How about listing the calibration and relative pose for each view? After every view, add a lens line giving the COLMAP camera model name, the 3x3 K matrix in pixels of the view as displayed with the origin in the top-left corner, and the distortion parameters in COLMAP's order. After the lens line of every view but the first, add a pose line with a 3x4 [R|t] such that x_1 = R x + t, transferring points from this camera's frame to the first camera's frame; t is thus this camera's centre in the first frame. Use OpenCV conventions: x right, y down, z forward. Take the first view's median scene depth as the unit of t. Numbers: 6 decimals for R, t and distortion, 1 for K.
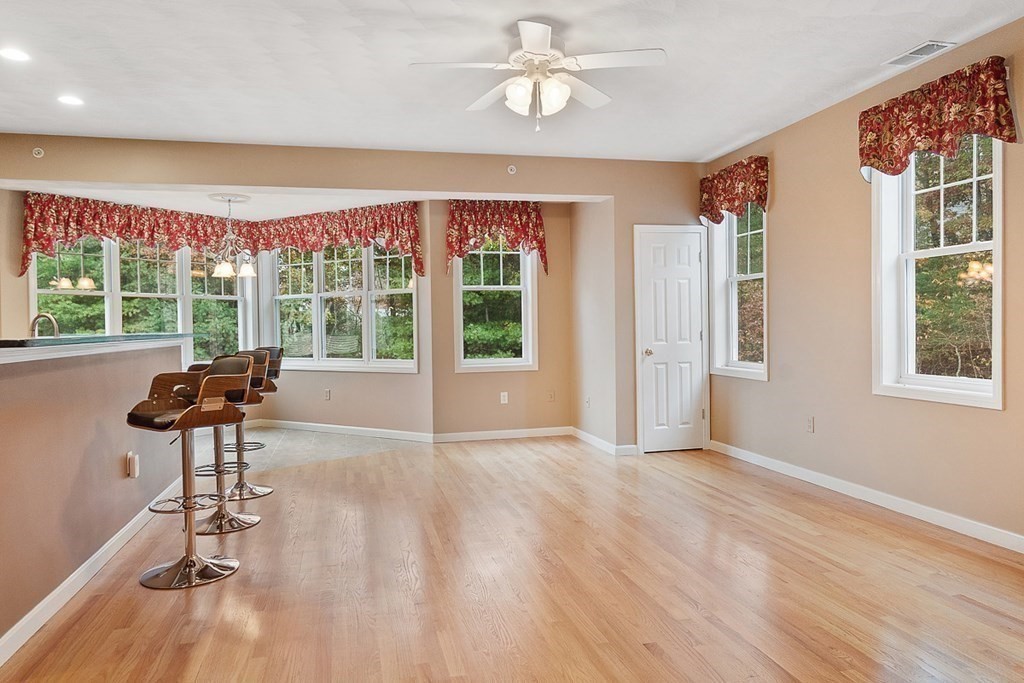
lens RADIAL K [[674.5, 0, 508.1], [0, 674.5, 331.6], [0, 0, 1]] dist [-0.001181, 0.000047]
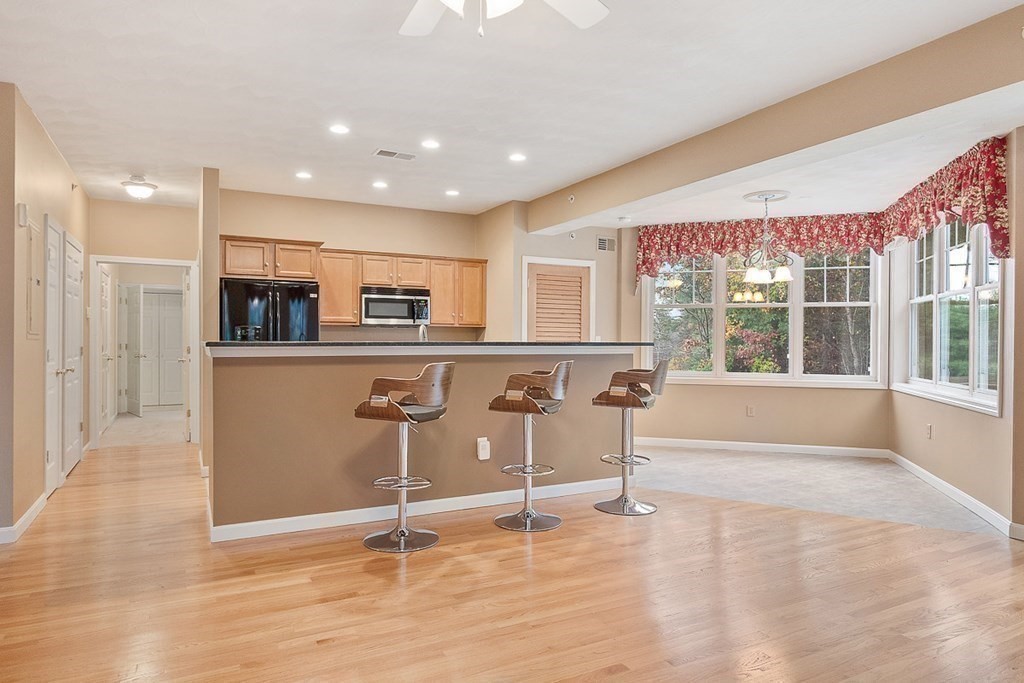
lens RADIAL K [[616.7, 0, 512.0], [0, 616.7, 341.5], [0, 0, 1]] dist [-0.002786, -0.002357]
pose [[0.244402, 0.019837, -0.969471, 0.303967], [-0.016748, 0.999728, 0.016234, -0.008302], [0.969529, 0.012269, 0.244668, 0.439427]]
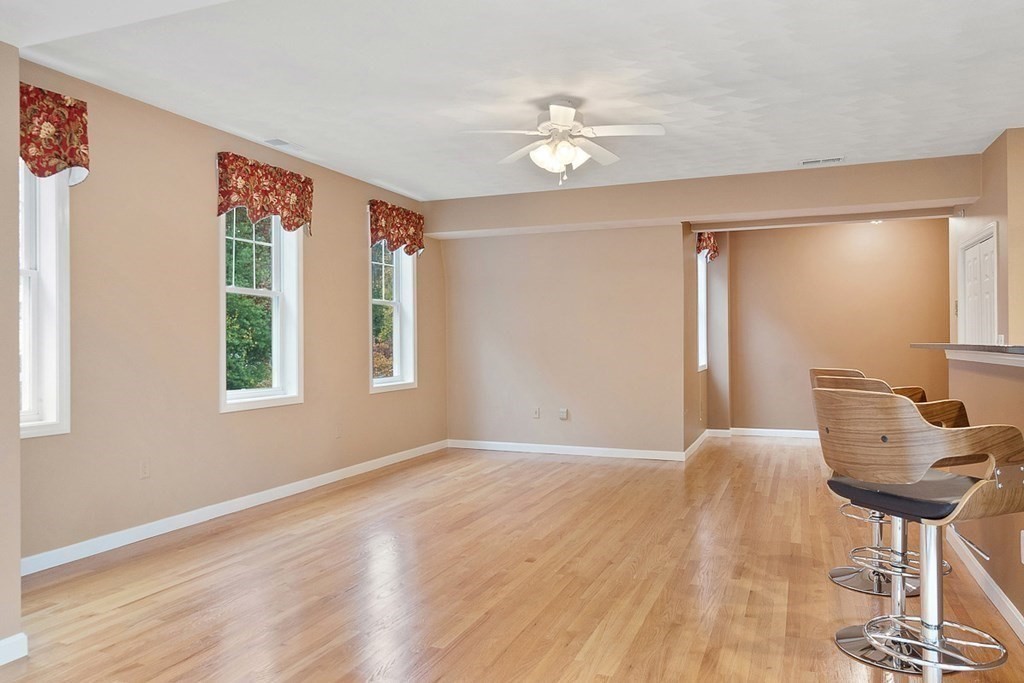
lens RADIAL K [[734.5, 0, 505.9], [0, 734.5, 337.9], [0, 0, 1]] dist [-0.000622, -0.000469]
pose [[-0.811894, 0.024794, 0.583278, -0.320139], [0.025112, 0.999656, -0.007539, -0.004714], [-0.583265, 0.008526, -0.812237, 1.057338]]
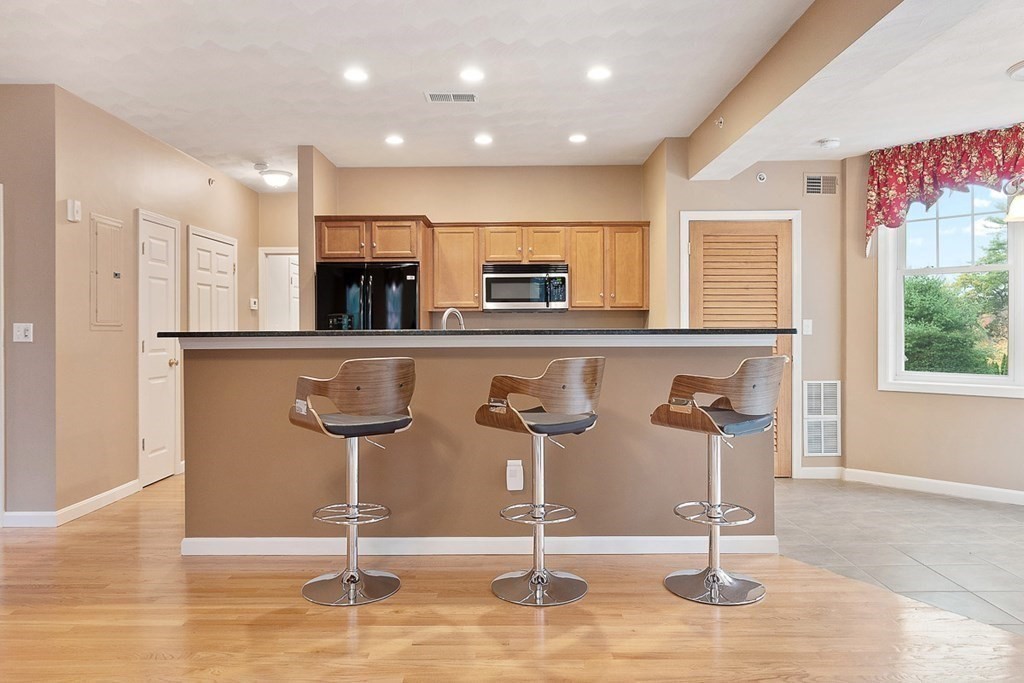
lens RADIAL K [[687.7, 0, 511.7], [0, 687.7, 329.2], [0, 0, 1]] dist [-0.006180, -0.001290]
pose [[-0.237673, 0.019026, -0.971159, 0.185655], [0.000262, 0.999809, 0.019523, -0.007536], [0.971345, 0.004385, -0.237633, 0.688077]]
